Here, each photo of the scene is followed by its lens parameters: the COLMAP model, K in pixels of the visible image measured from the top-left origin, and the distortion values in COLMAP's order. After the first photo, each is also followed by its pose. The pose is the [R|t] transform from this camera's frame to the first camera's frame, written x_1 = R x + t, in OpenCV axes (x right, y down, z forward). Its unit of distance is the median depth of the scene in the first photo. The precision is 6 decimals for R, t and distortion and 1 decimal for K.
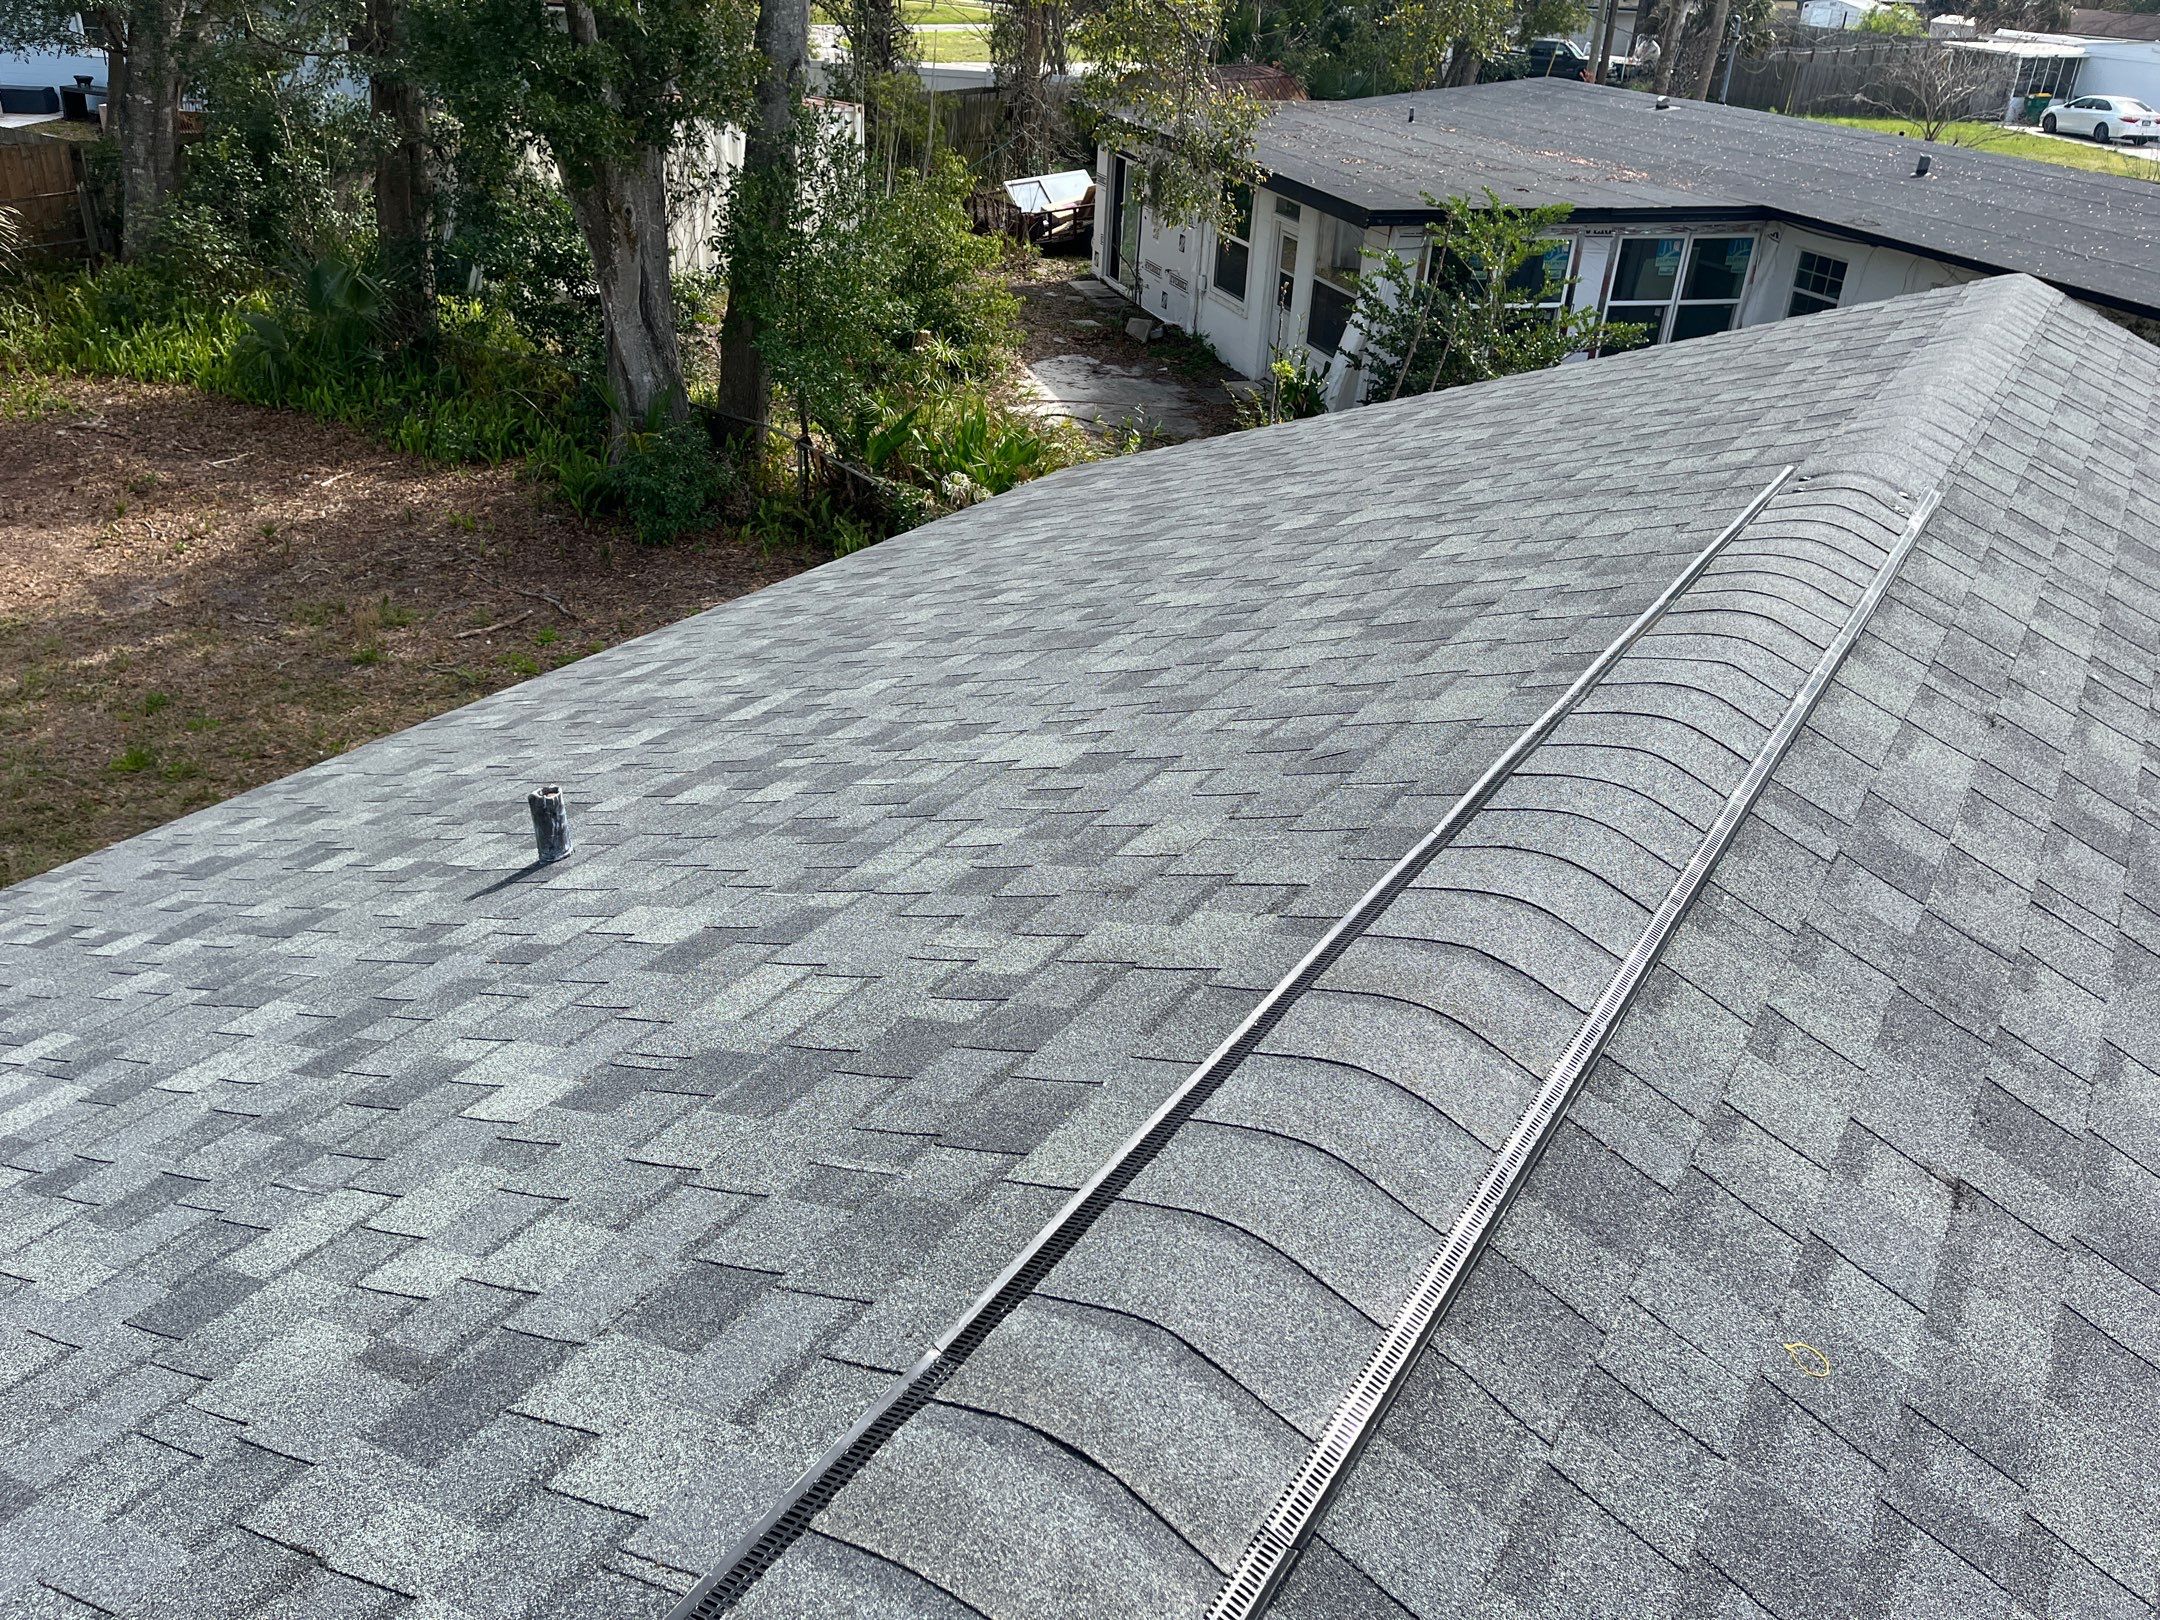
lens RADIAL K [[1715.4, 0, 1080.0], [0, 1715.4, 810.0], [0, 0, 1]] dist [0.003874, -0.004591]
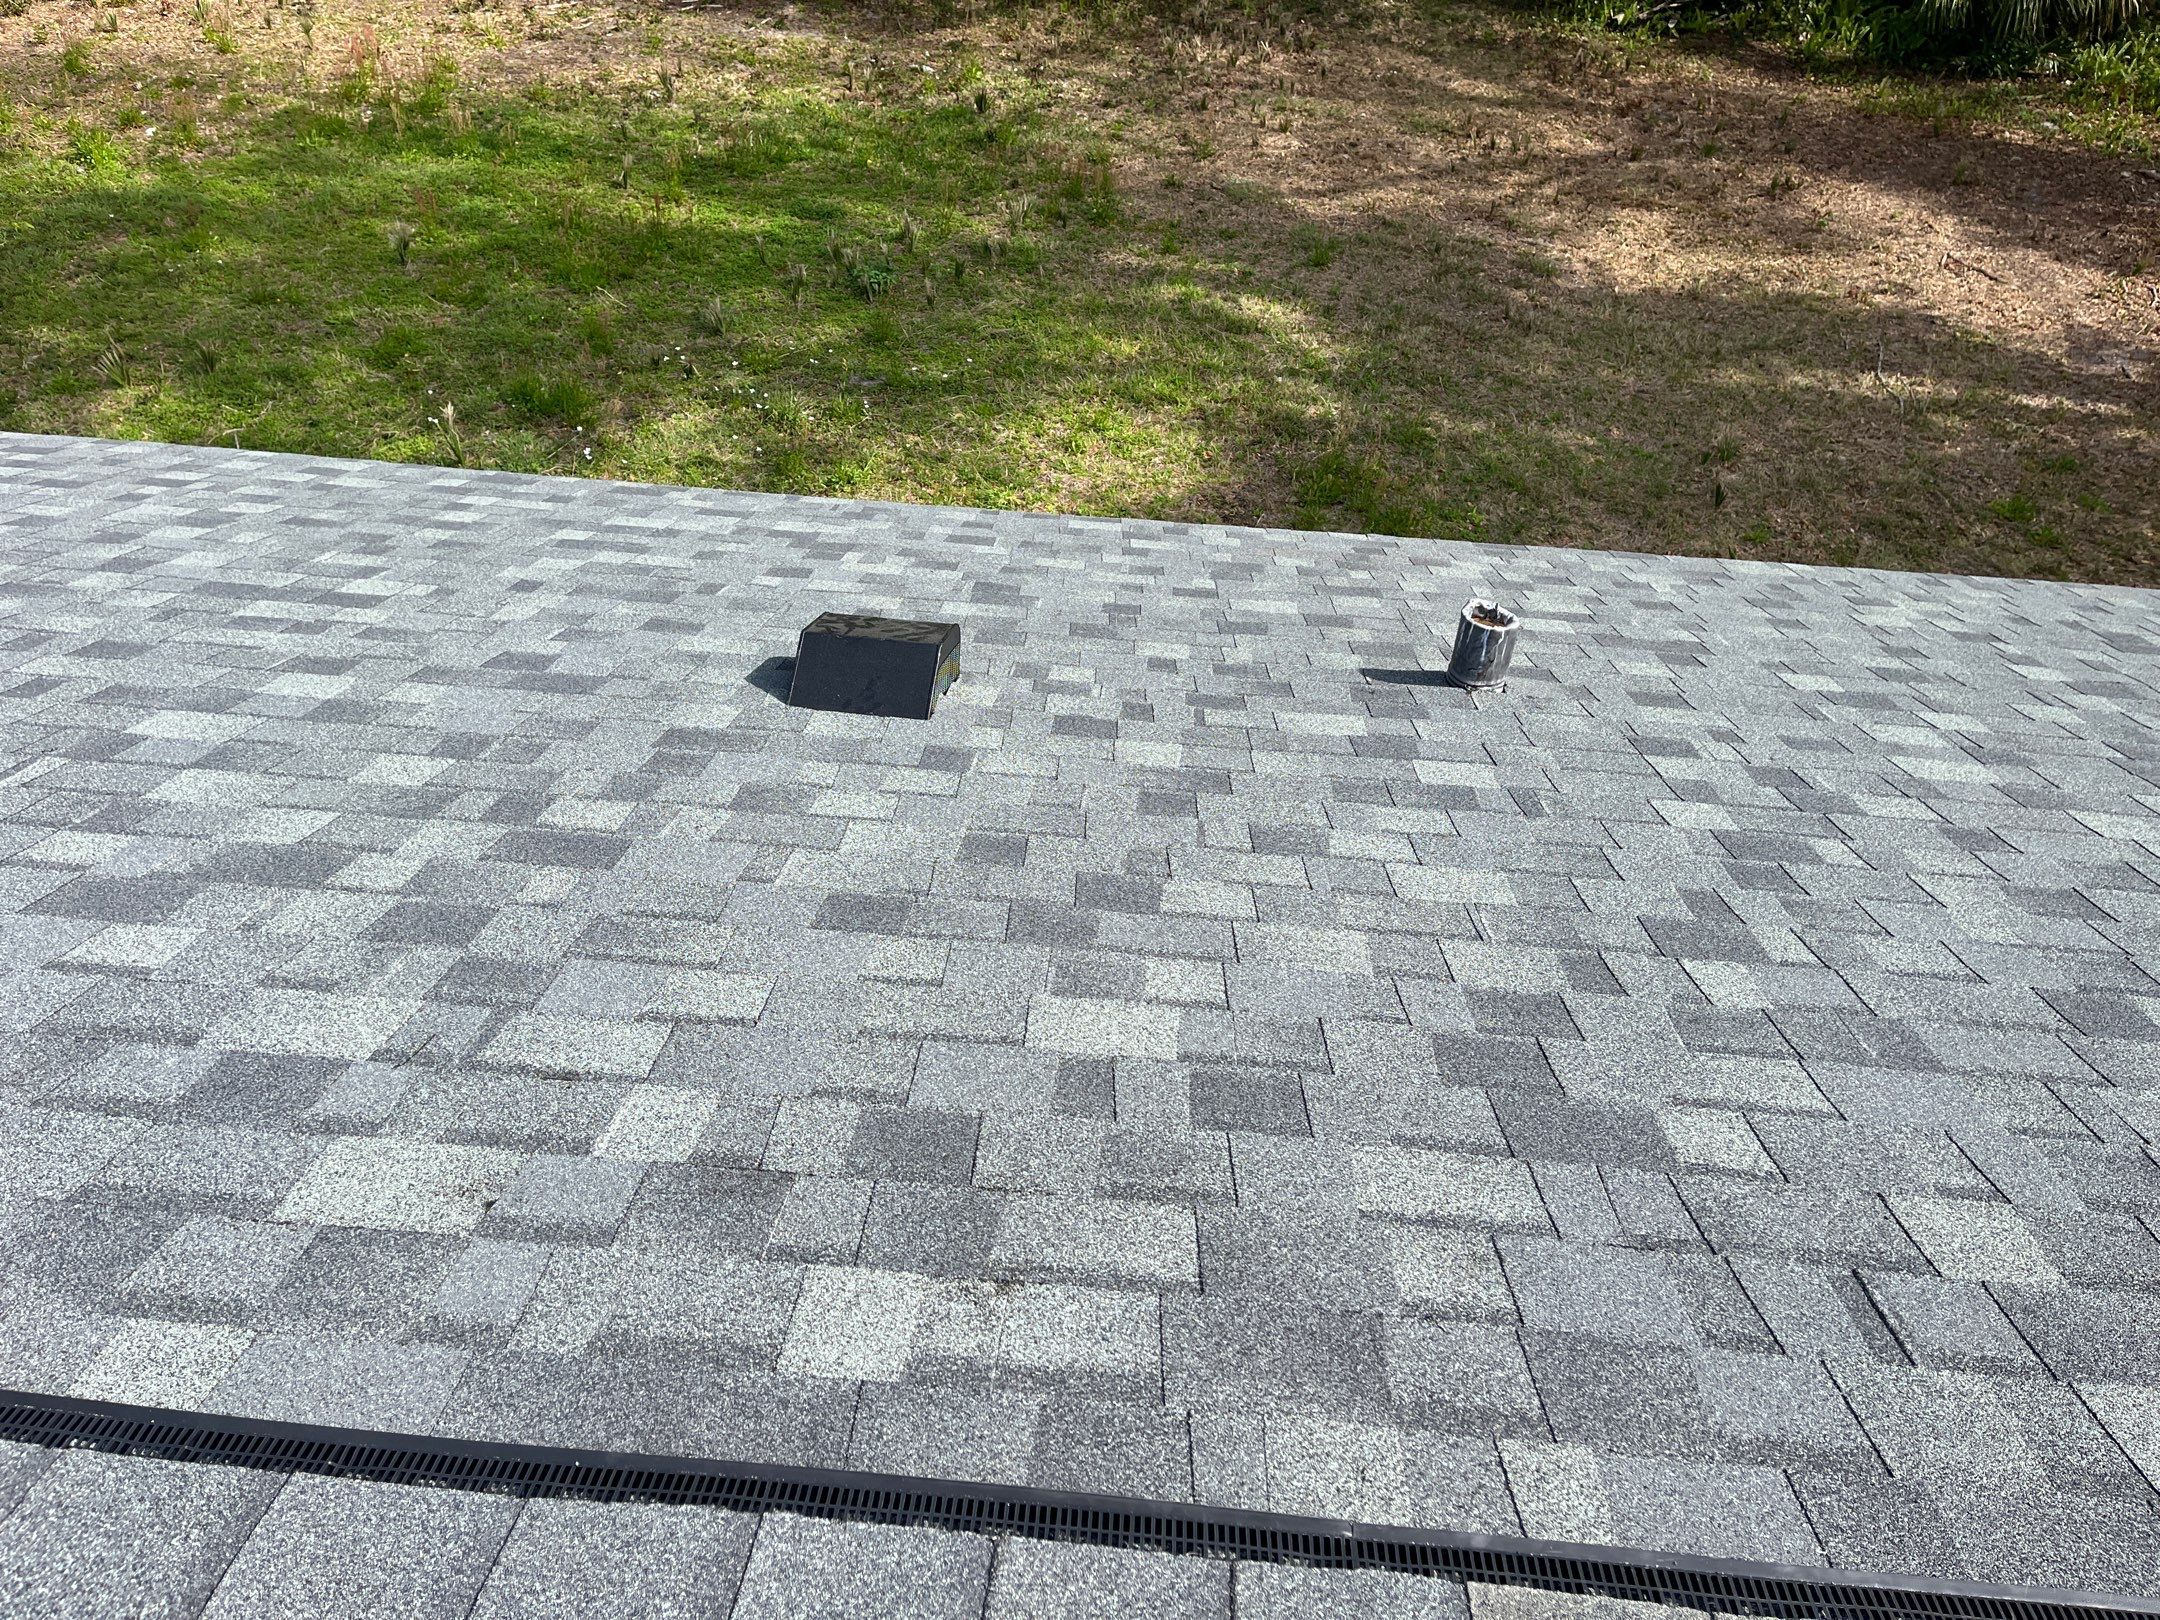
lens RADIAL K [[1715.4, 0, 1080.0], [0, 1715.4, 810.0], [0, 0, 1]] dist [0.003874, -0.004591]
pose [[0.489302, 0.529473, -0.692995, -0.063133], [-0.431637, 0.837492, 0.335108, 0.040034], [0.757808, 0.135153, 0.638326, -0.069665]]
